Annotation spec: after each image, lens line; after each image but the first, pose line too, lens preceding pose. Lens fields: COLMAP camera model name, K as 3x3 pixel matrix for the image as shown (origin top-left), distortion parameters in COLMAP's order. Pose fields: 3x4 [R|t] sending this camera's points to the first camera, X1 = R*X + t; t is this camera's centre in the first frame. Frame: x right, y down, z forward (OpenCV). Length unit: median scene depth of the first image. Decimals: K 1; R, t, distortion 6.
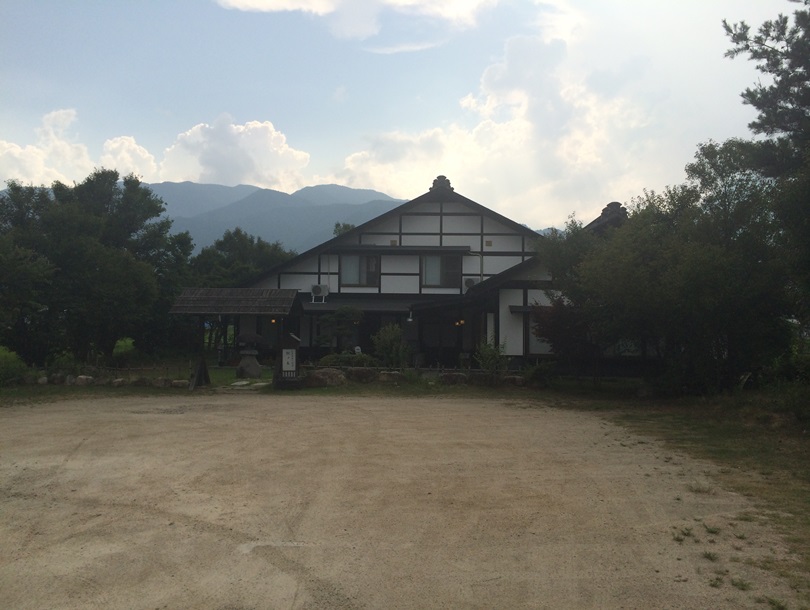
lens RADIAL K [[694.4, 0, 397.6], [0, 694.4, 309.4], [0, 0, 1]] dist [0.076855, -0.093992]
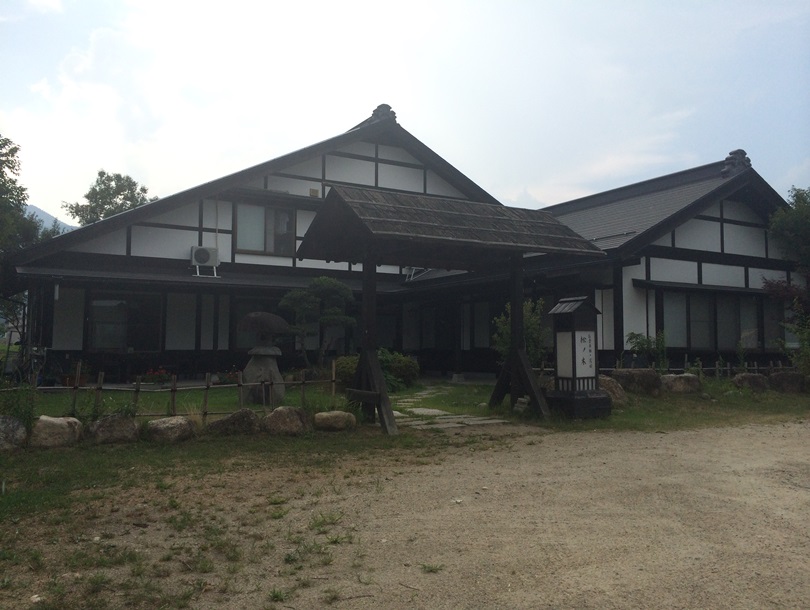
lens RADIAL K [[694.4, 0, 397.6], [0, 694.4, 309.4], [0, 0, 1]] dist [0.076855, -0.093992]
pose [[0.832118, 0.021150, 0.554196, -0.308003], [-0.008236, 0.999634, -0.025783, 0.032828], [-0.554538, 0.016890, 0.831987, 0.400493]]
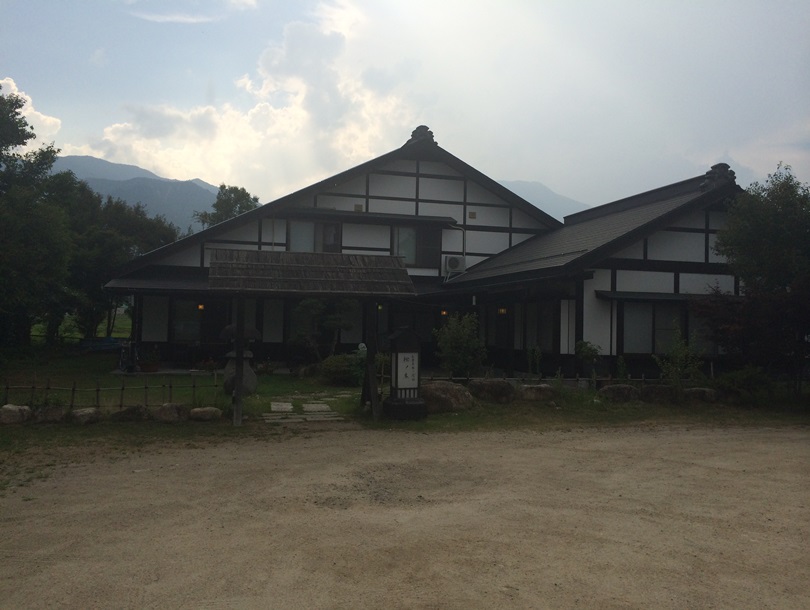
lens RADIAL K [[694.4, 0, 397.6], [0, 694.4, 309.4], [0, 0, 1]] dist [0.076855, -0.093992]
pose [[0.946134, 0.011071, 0.323586, -0.214205], [-0.016161, 0.999784, 0.013046, 0.006523], [-0.323372, -0.017573, 0.946109, 0.250893]]
